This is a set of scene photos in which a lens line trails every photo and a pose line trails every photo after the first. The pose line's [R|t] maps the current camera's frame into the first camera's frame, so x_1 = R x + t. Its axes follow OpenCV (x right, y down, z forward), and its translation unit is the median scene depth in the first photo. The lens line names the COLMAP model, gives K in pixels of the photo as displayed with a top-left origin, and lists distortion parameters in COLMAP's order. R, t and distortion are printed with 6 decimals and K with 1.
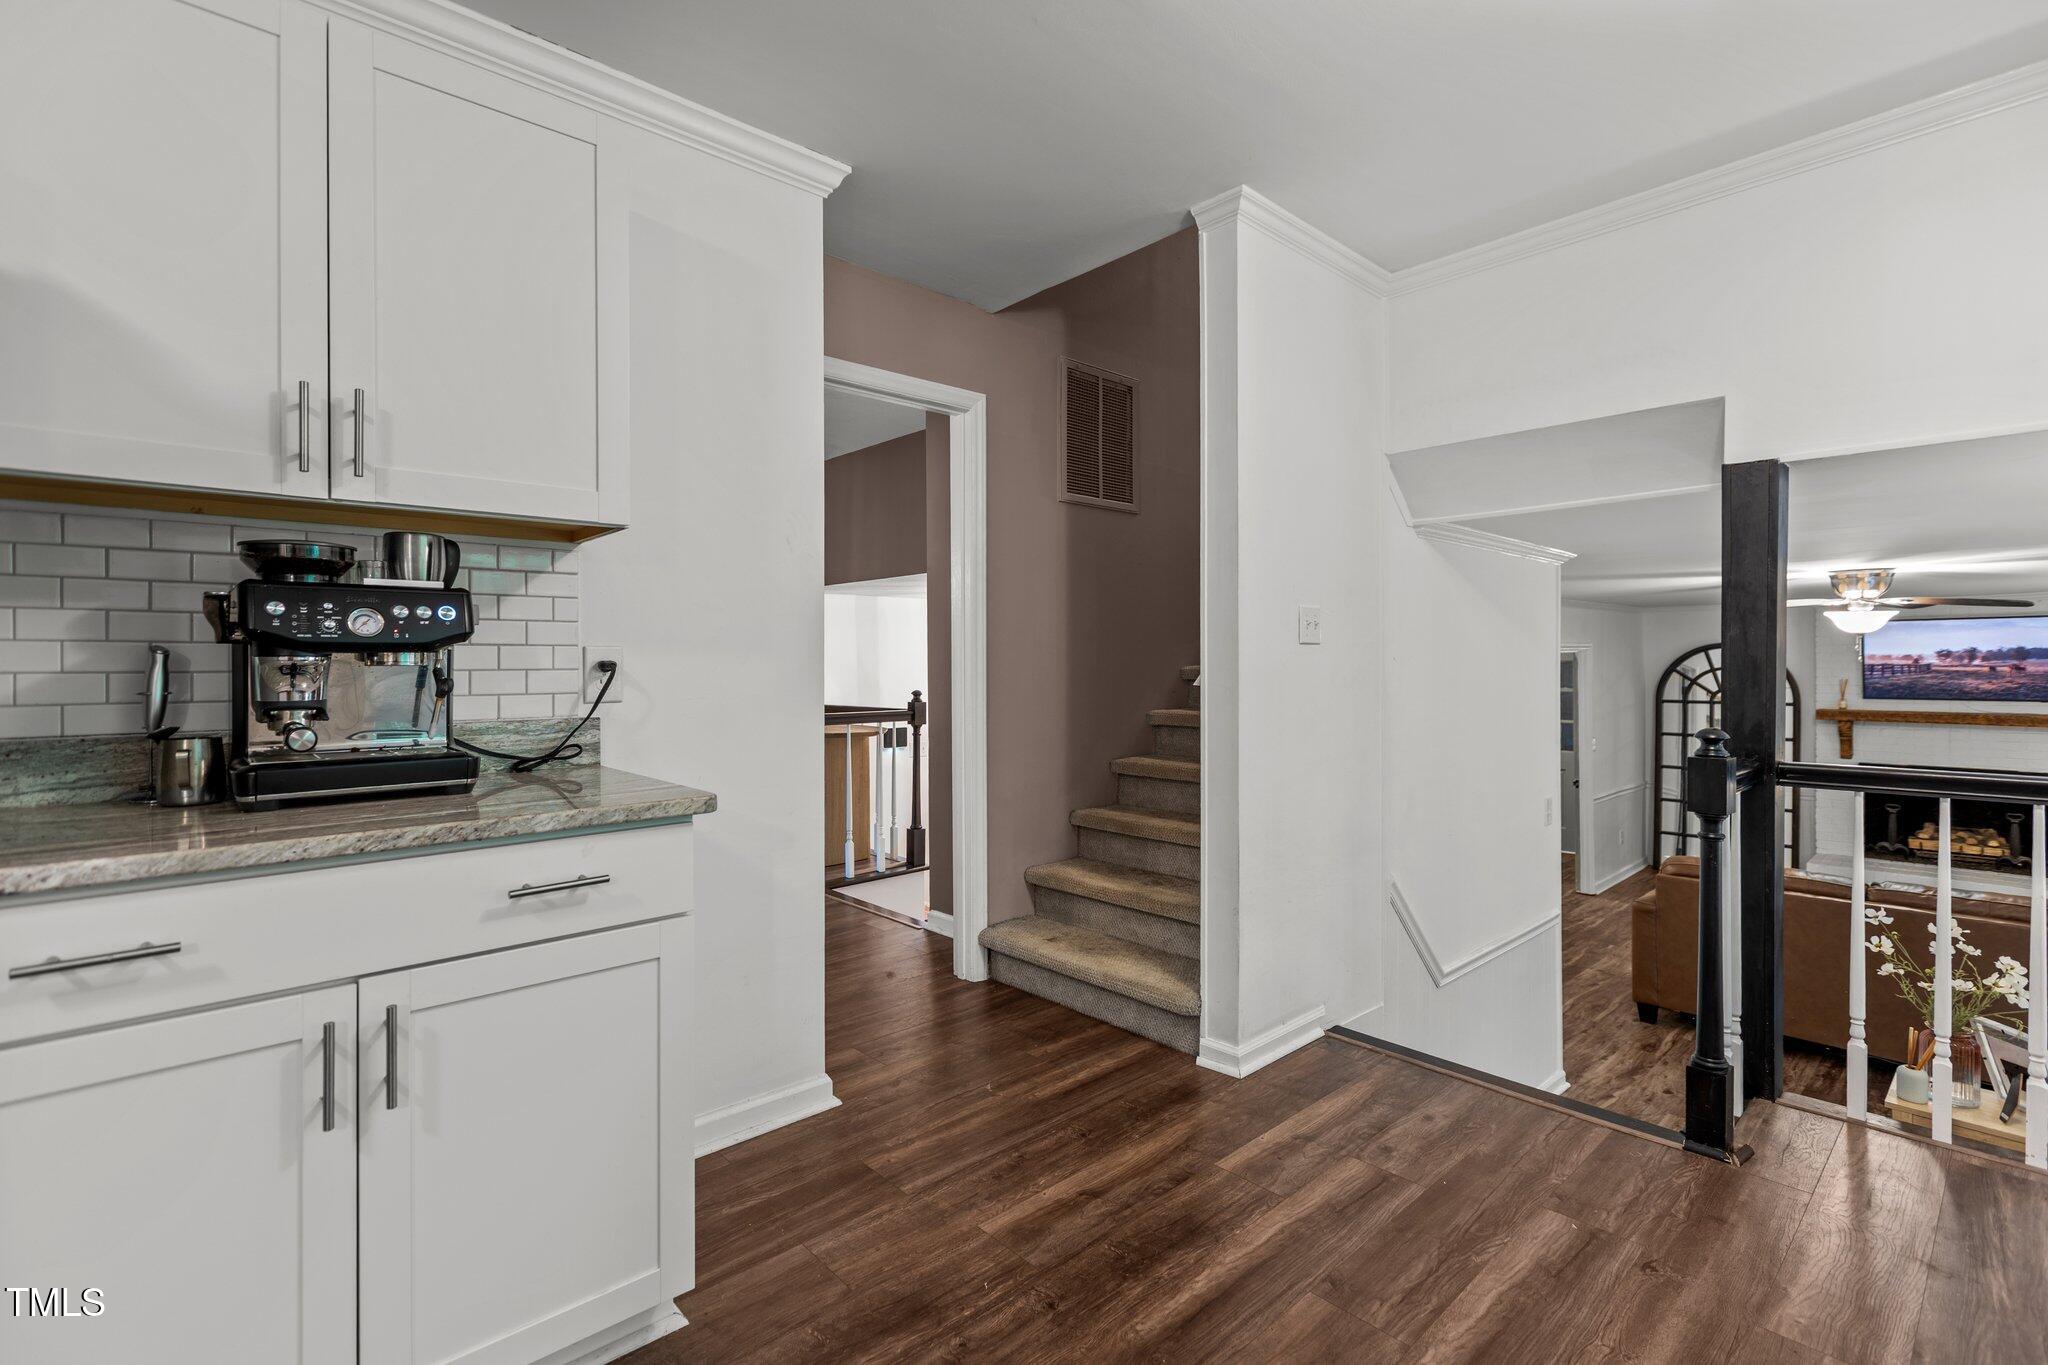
lens RADIAL K [[933.6, 0, 1029.6], [0, 933.6, 669.9], [0, 0, 1]] dist [-0.000919, 0.000190]
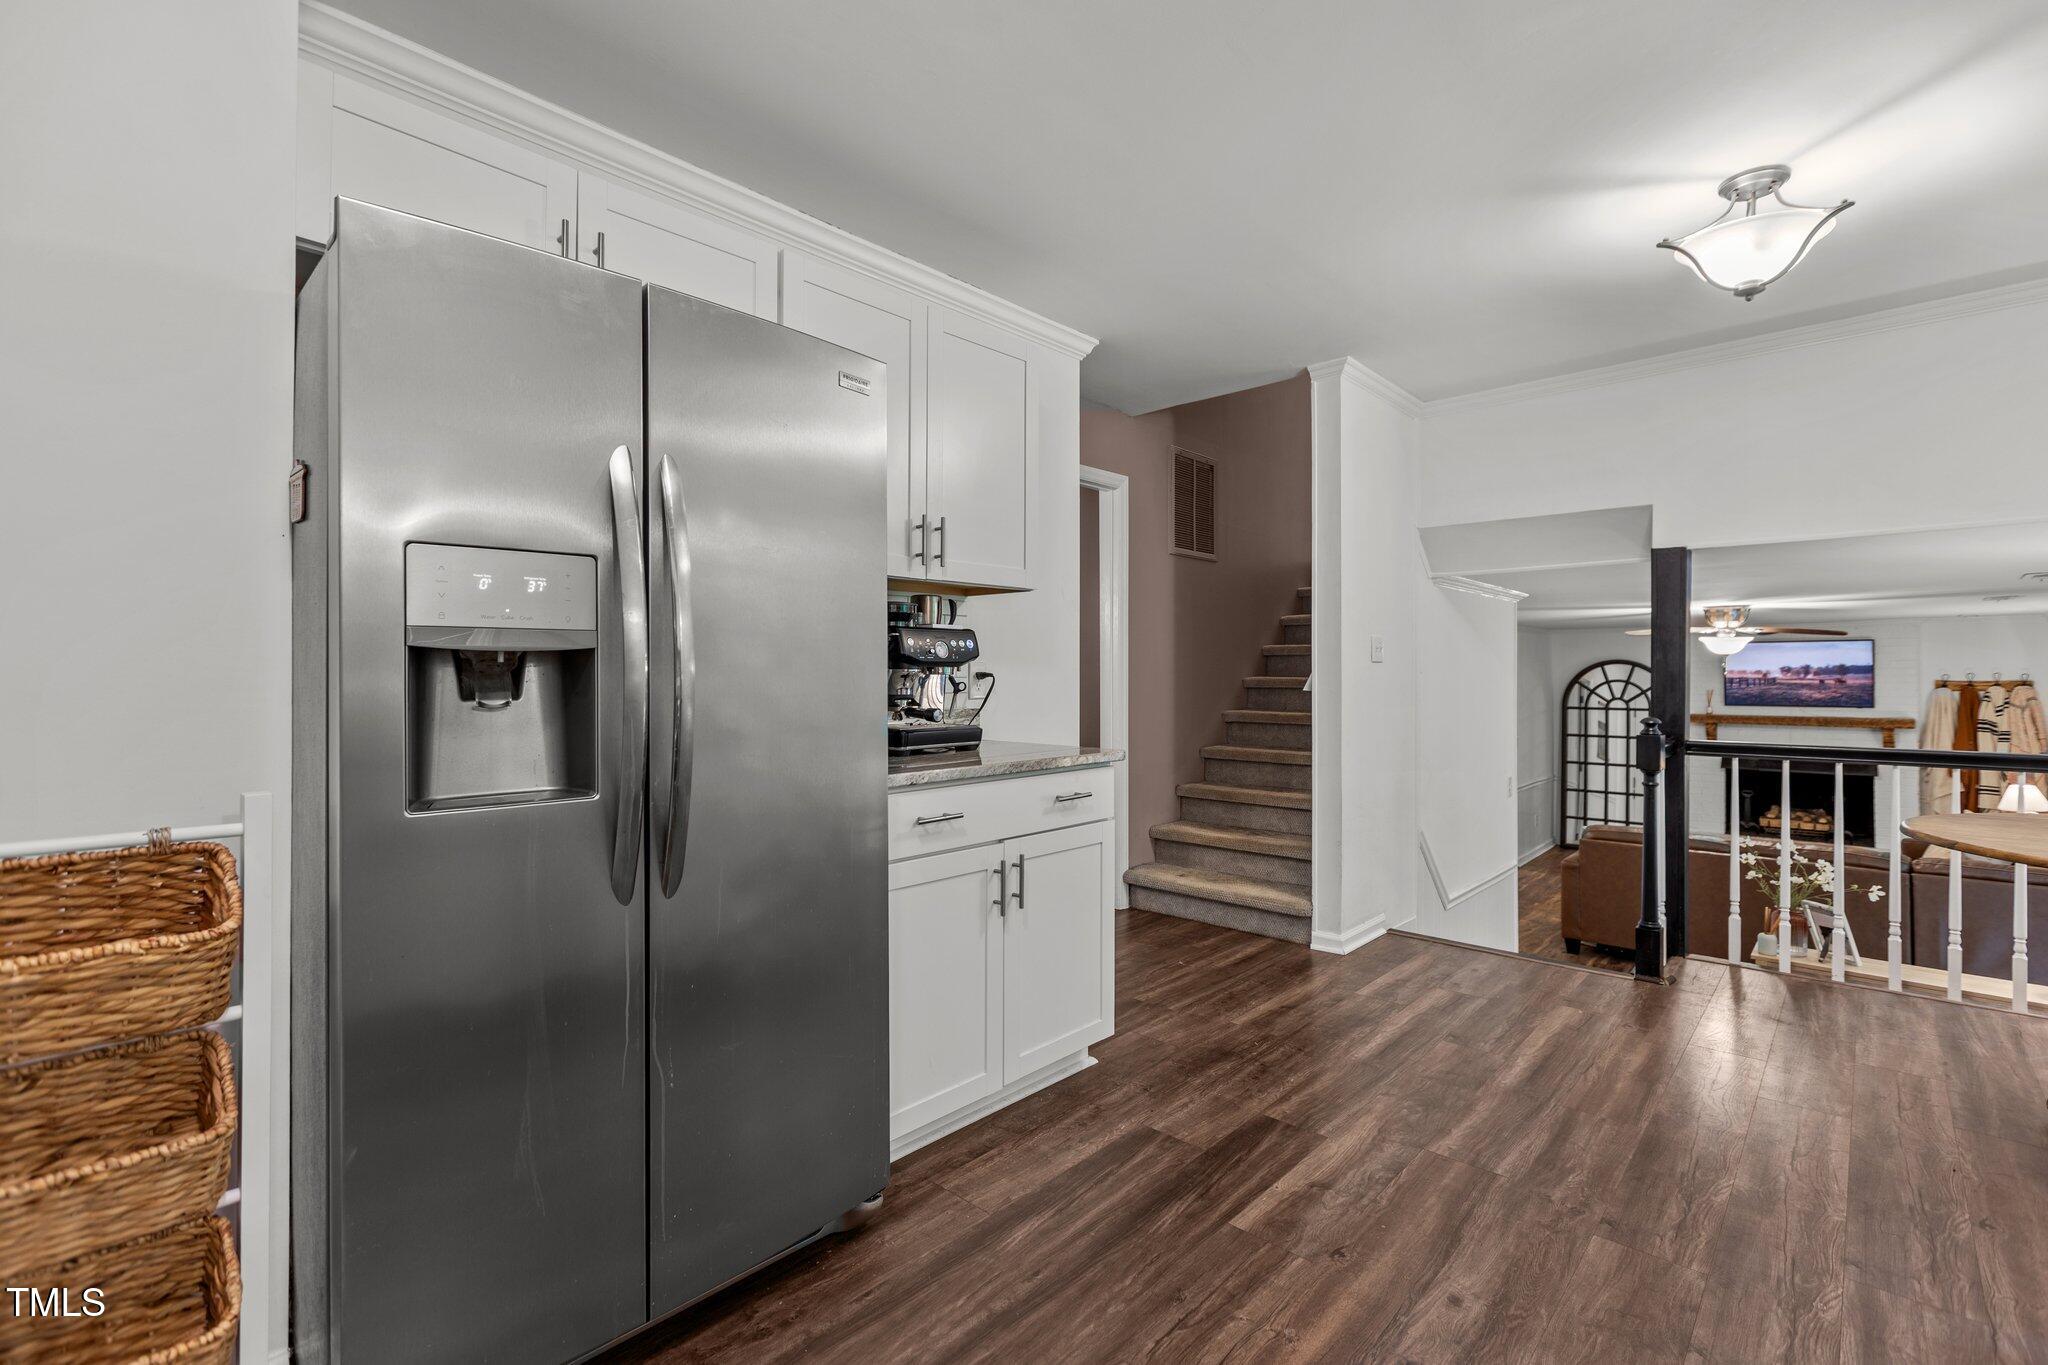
lens RADIAL K [[909.8, 0, 1025.8], [0, 909.8, 673.5], [0, 0, 1]] dist [-0.000445, -0.000283]
pose [[0.996862, 0.003598, 0.079071, -0.389035], [-0.002926, 0.999959, -0.008605, 0.004540], [-0.079099, 0.008347, 0.996832, -0.398755]]
